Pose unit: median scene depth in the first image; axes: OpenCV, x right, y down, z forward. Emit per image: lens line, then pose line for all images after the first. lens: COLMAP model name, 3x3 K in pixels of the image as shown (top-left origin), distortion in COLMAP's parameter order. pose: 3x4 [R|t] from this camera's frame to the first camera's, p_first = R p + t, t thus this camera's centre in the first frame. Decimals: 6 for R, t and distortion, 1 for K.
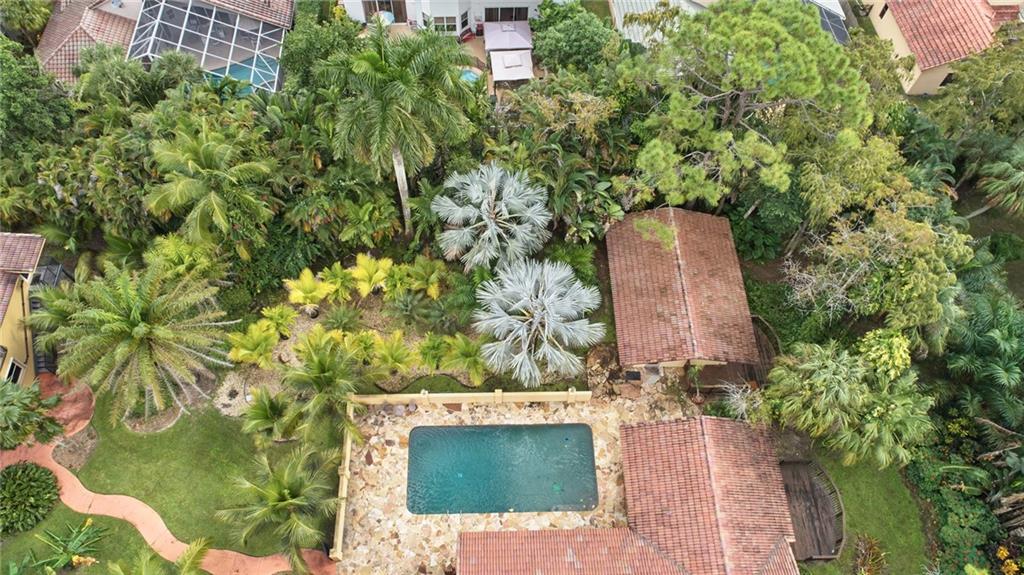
lens RADIAL K [[681.0, 0, 509.8], [0, 681.0, 287.0], [0, 0, 1]] dist [-0.021022, 0.008351]
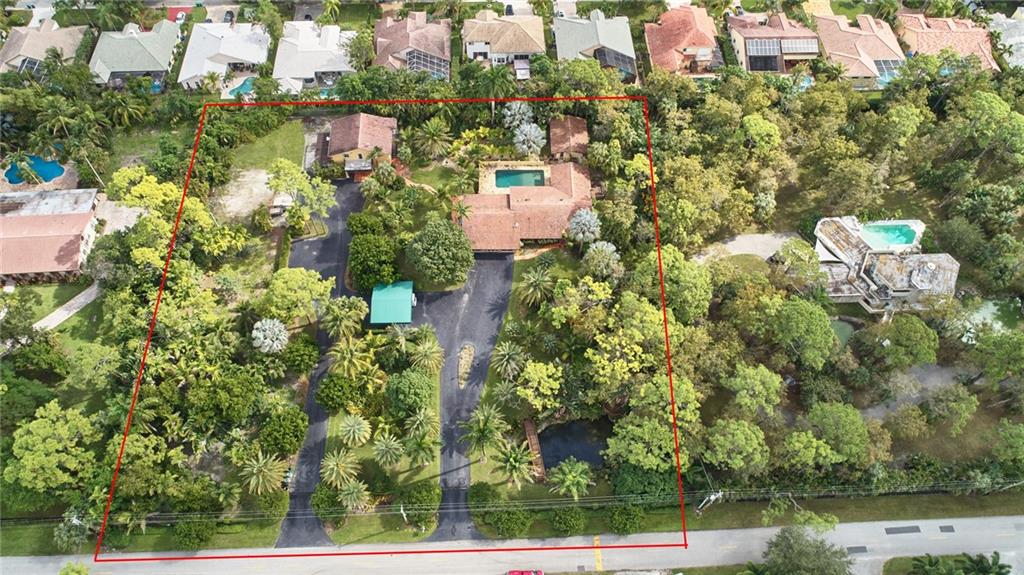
lens RADIAL K [[681.0, 0, 509.8], [0, 681.0, 287.0], [0, 0, 1]] dist [-0.021022, 0.008351]
pose [[0.999919, 0.009795, -0.008082, -0.029985], [-0.009867, 0.999912, -0.008909, 0.879635], [0.007994, 0.008988, 0.999928, -2.735199]]
